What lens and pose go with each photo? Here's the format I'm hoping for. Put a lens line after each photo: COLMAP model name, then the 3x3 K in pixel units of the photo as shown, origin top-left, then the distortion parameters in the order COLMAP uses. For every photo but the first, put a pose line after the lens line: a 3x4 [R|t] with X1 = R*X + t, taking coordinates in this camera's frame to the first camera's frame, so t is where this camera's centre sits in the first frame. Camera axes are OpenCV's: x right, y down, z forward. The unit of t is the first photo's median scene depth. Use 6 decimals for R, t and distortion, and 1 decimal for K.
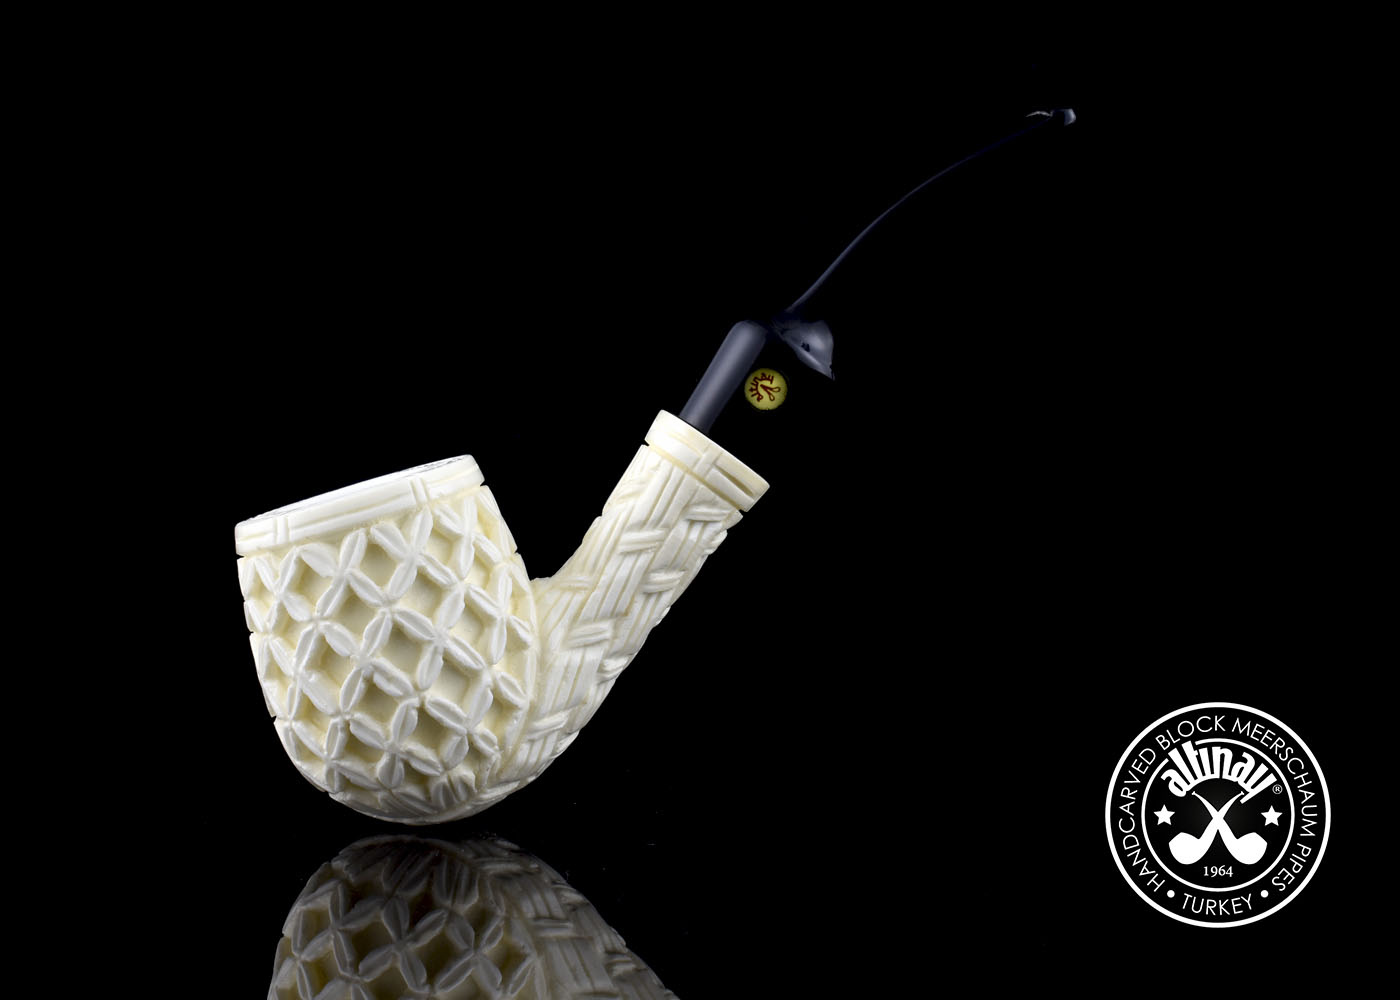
lens RADIAL K [[2665.6, 0, 700.0], [0, 2665.6, 500.0], [0, 0, 1]] dist [0.004651, 0.037439]
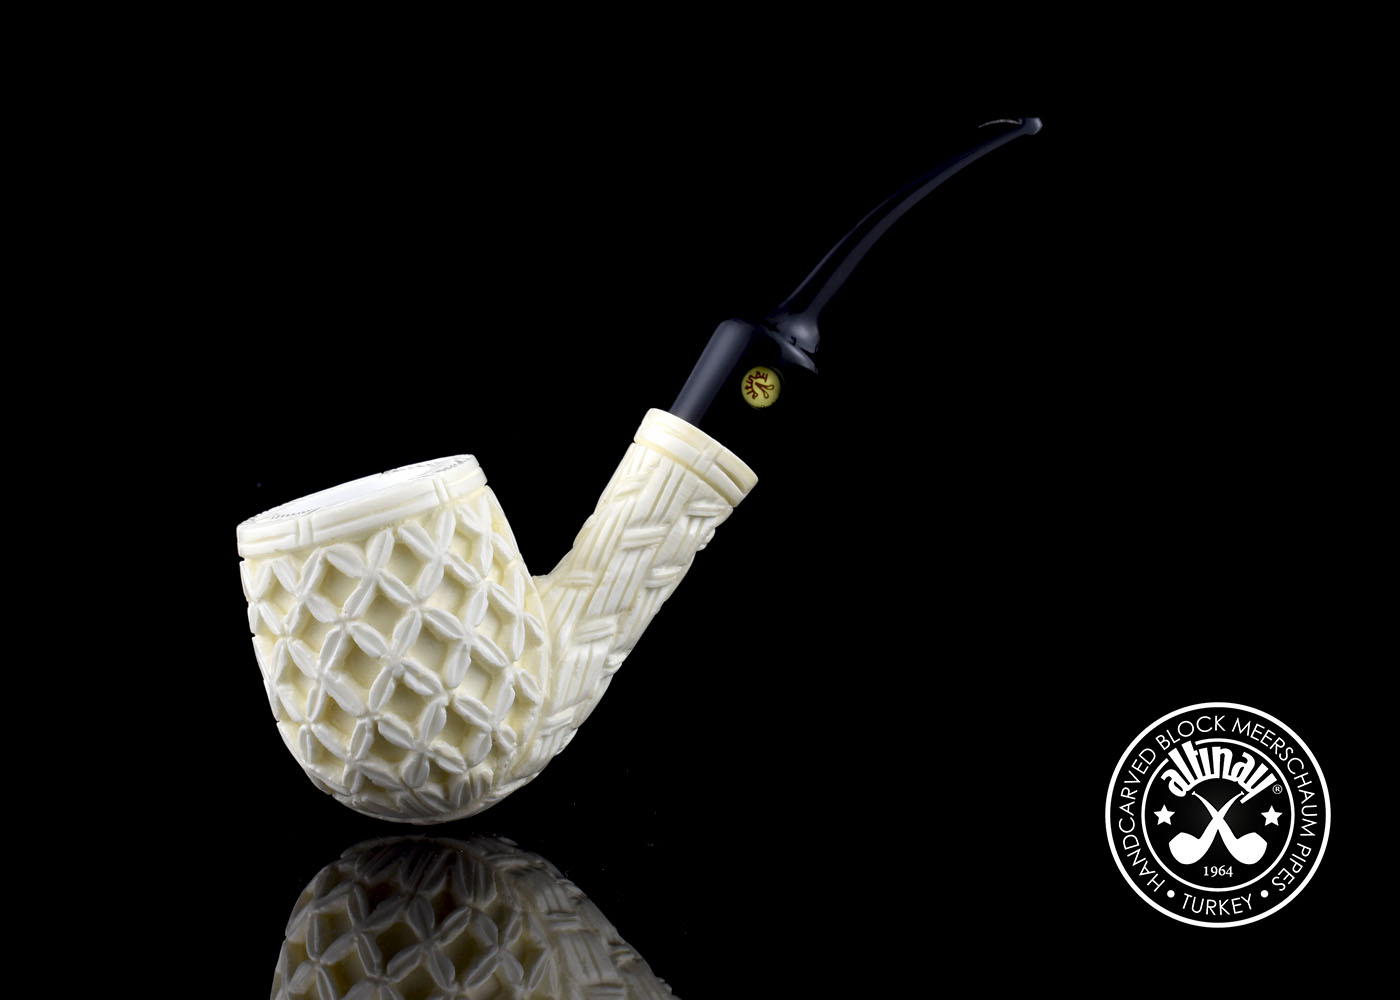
lens RADIAL K [[2665.6, 0, 700.0], [0, 2665.6, 500.0], [0, 0, 1]] dist [0.004651, 0.037439]
pose [[0.982974, -0.013774, 0.183225, -0.190082], [0.014520, 0.999891, -0.002733, 0.004419], [-0.183168, 0.005347, 0.983067, -0.003255]]
